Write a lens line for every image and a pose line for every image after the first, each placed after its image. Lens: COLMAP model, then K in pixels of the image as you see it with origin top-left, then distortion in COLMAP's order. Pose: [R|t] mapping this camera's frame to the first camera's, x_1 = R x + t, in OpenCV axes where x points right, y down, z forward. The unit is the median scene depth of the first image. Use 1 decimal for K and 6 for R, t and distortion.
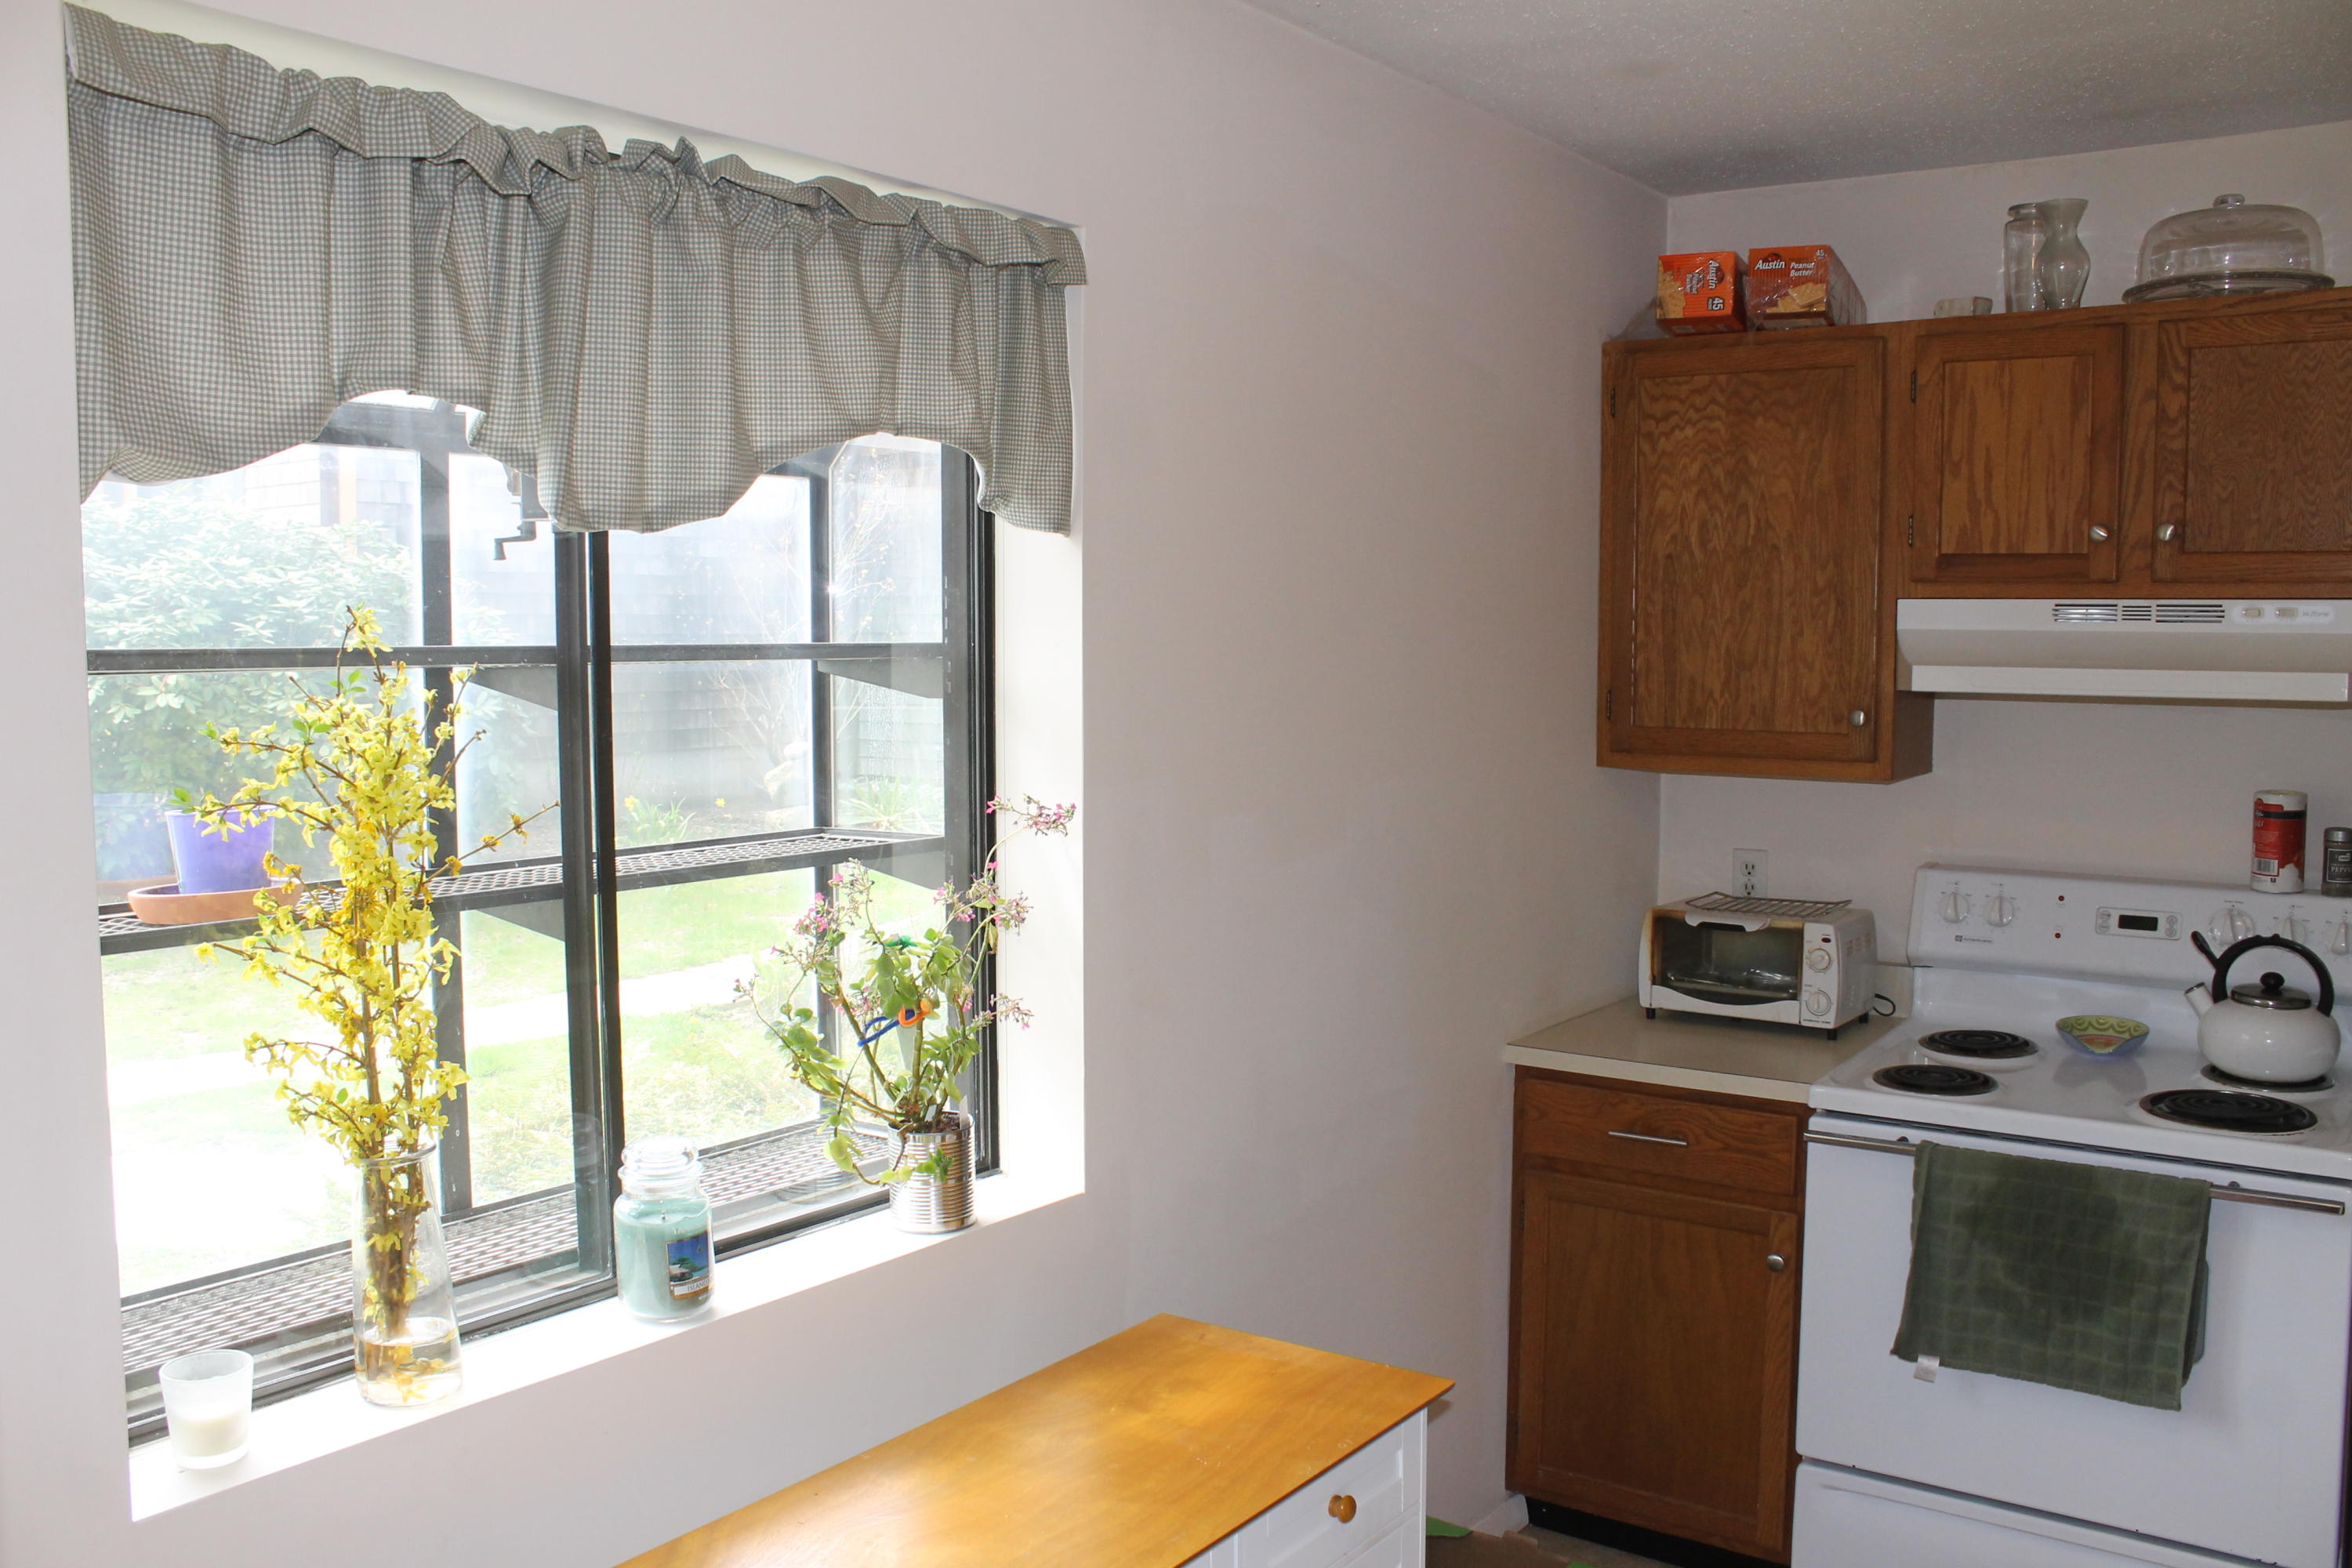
lens RADIAL K [[1993.5, 0, 1176.0], [0, 1993.5, 784.0], [0, 0, 1]] dist [-0.165774, 0.153407]
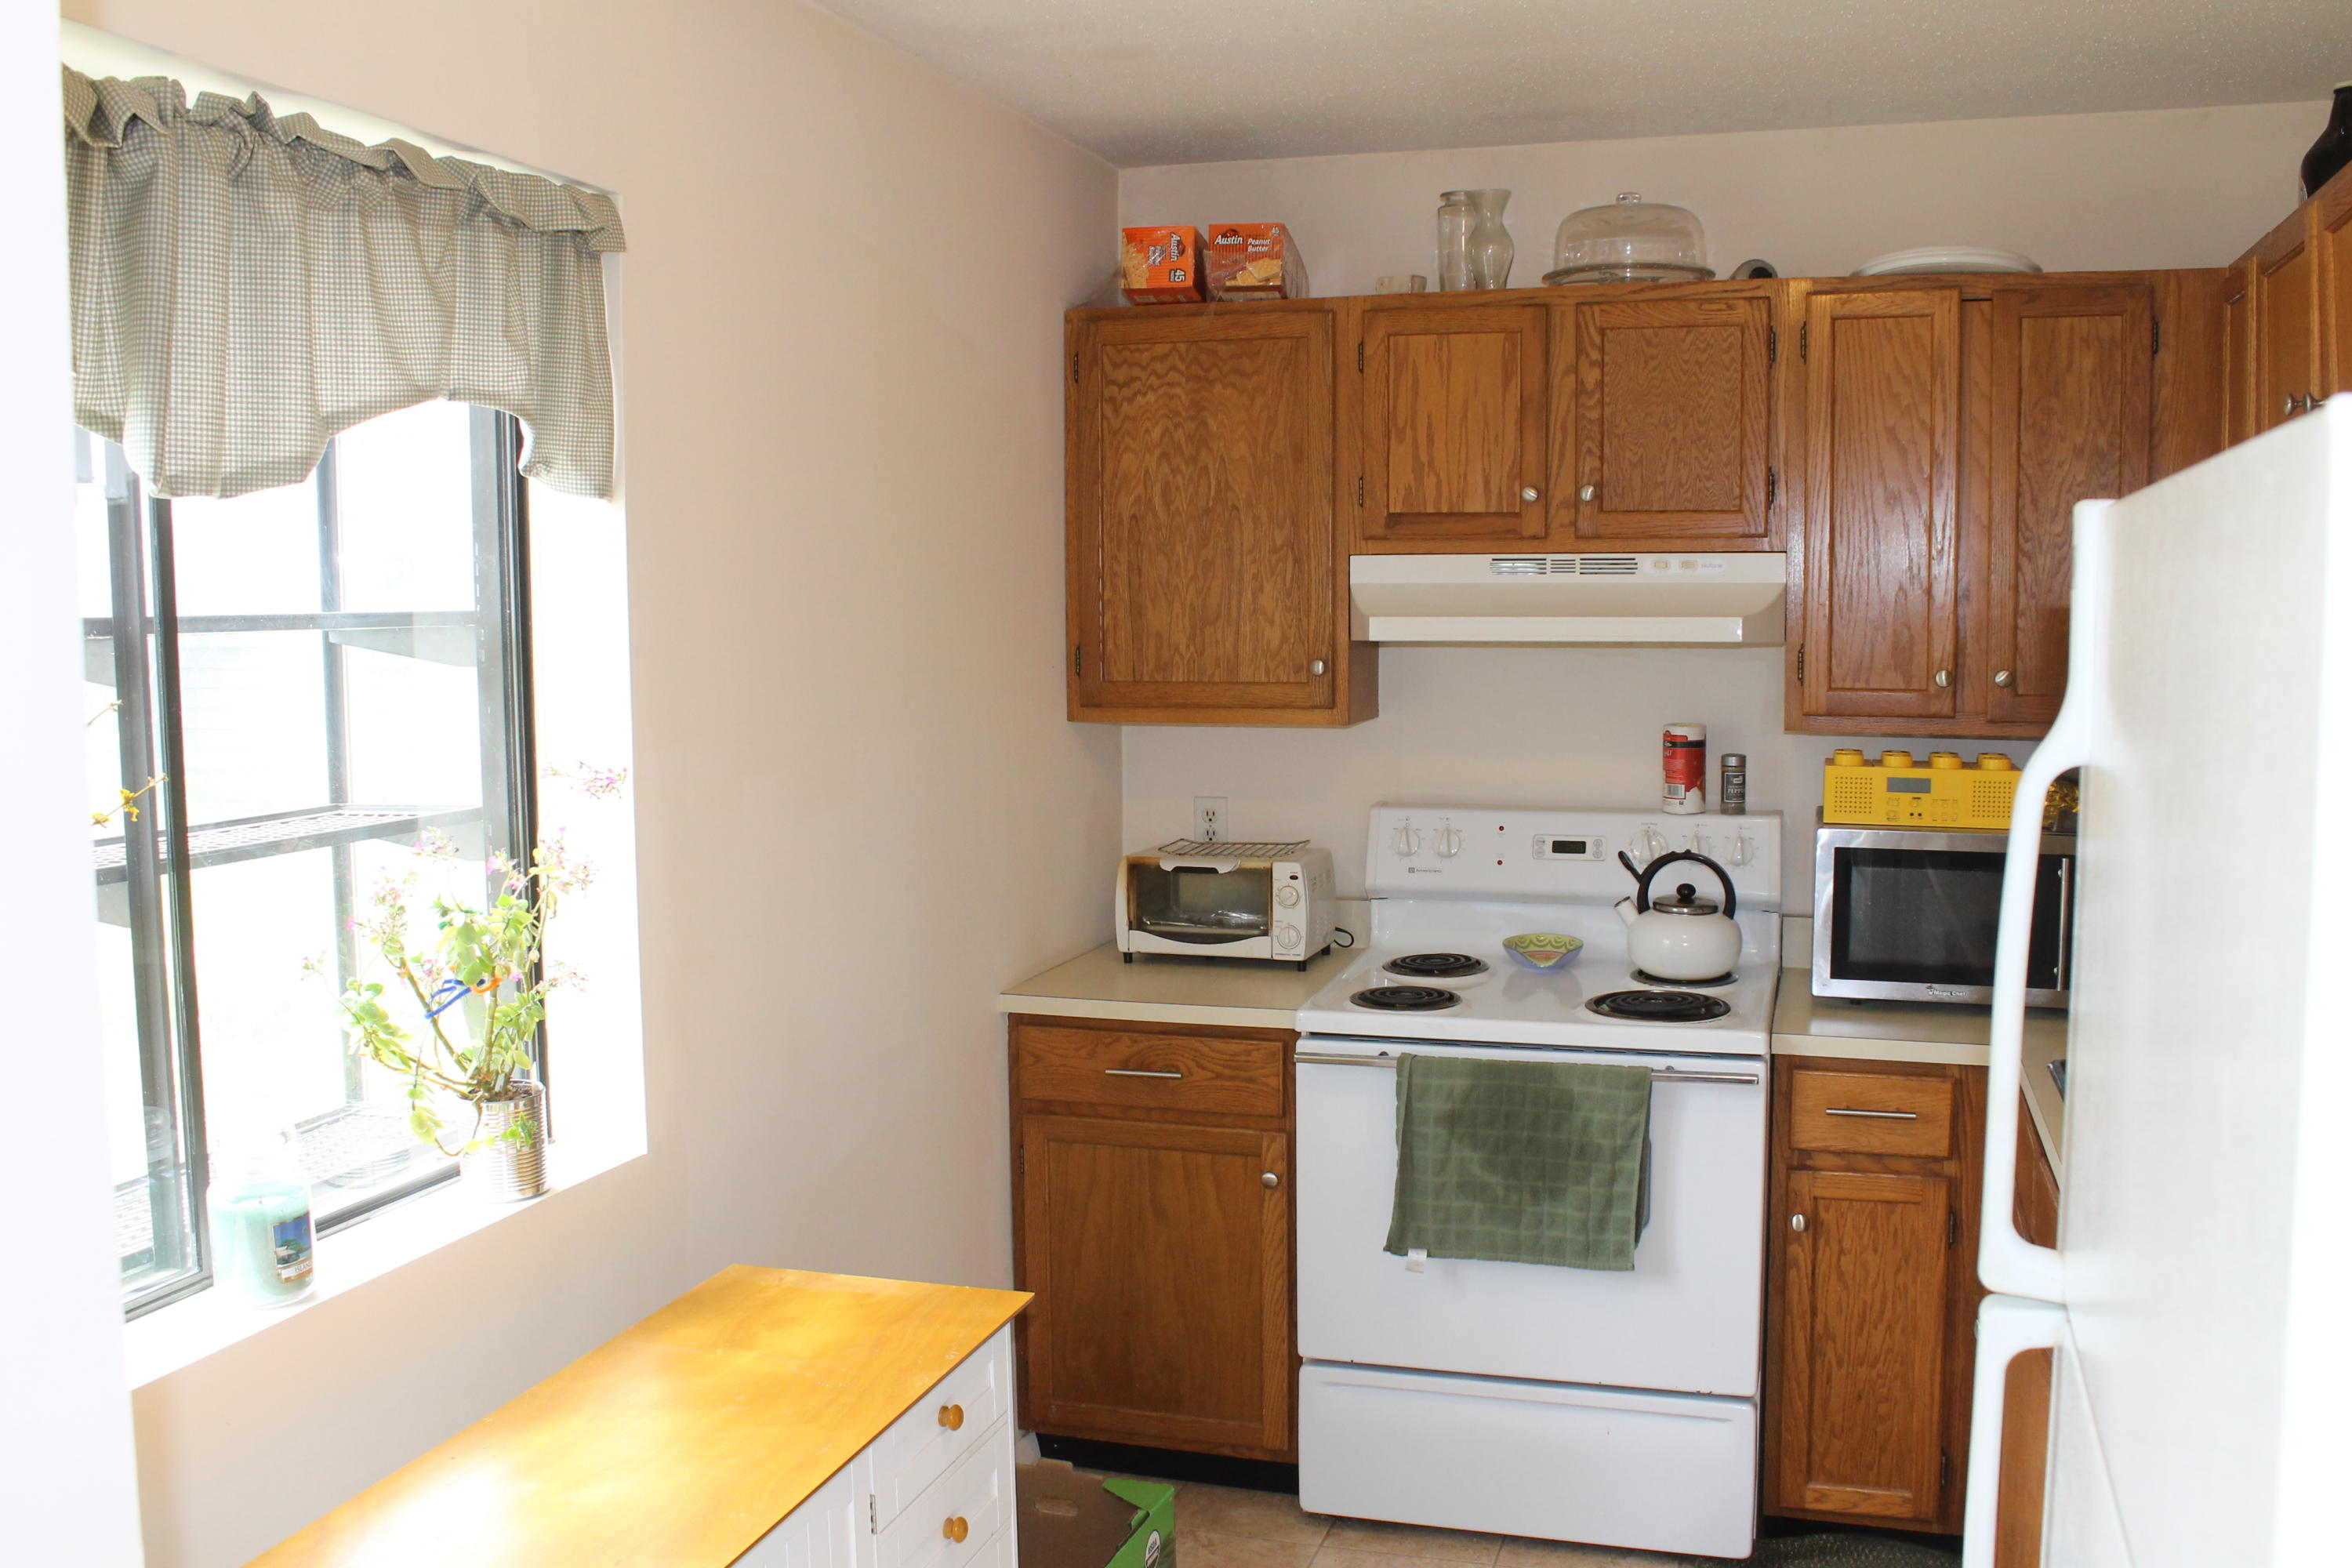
lens RADIAL K [[2124.7, 0, 1176.0], [0, 2124.7, 784.0], [0, 0, 1]] dist [-0.160079, 0.170043]
pose [[0.948919, -0.038113, 0.313210, -0.095394], [0.034425, 0.999258, 0.017298, 0.007614], [-0.313637, -0.005633, 0.949526, -0.079161]]
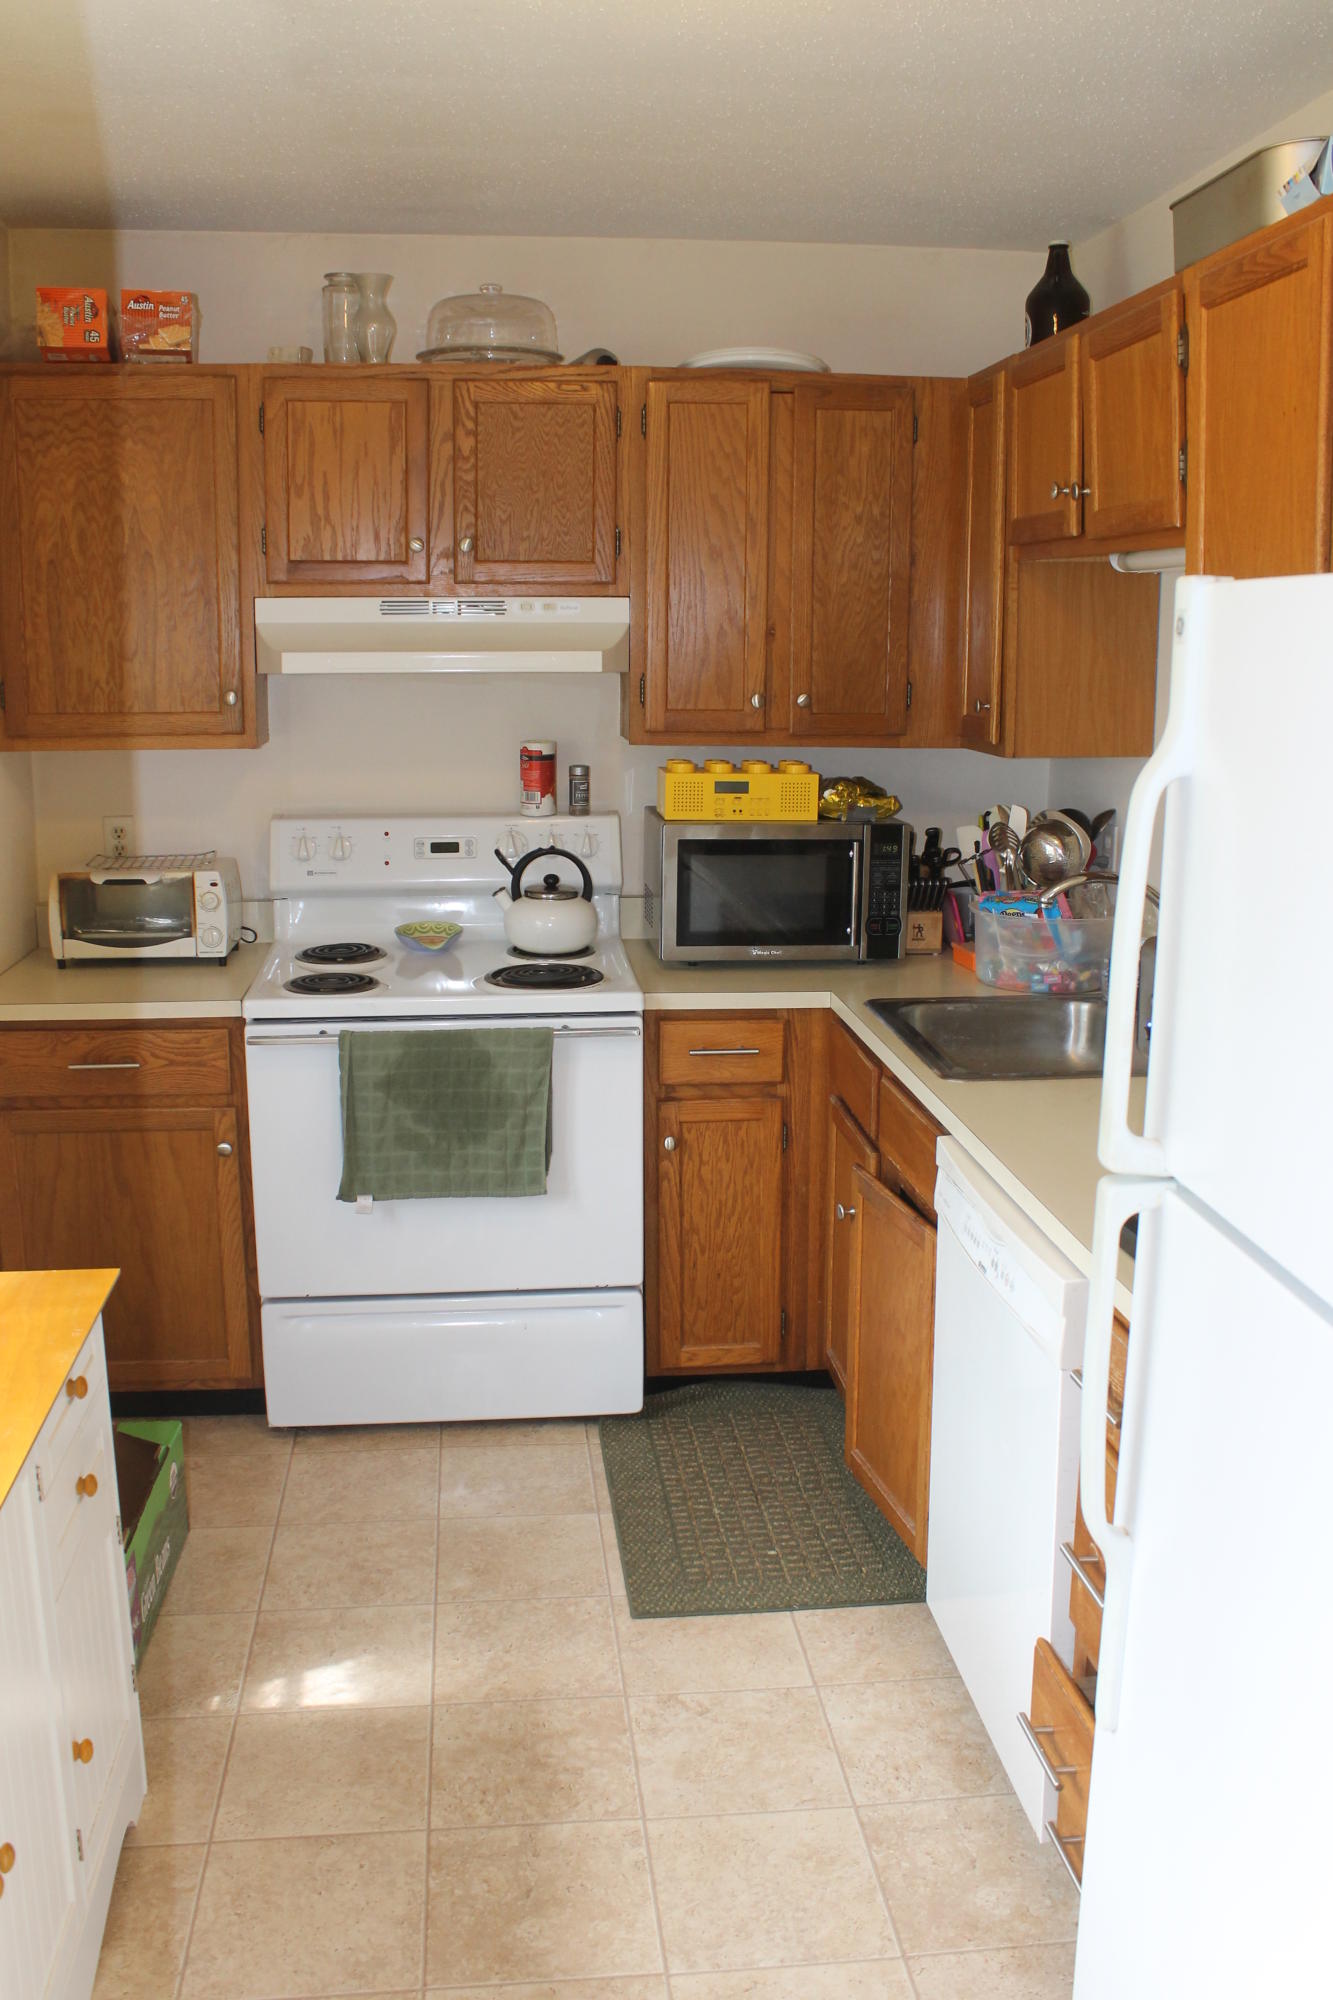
lens RADIAL K [[1806.7, 0, 666.5], [0, 1806.7, 1000.0], [0, 0, 1]] dist [-0.160079, 0.170043]
pose [[0.743009, -0.137581, 0.654988, -0.210747], [0.050146, 0.987336, 0.150506, -0.001960], [-0.667400, -0.078983, 0.740499, -0.008135]]
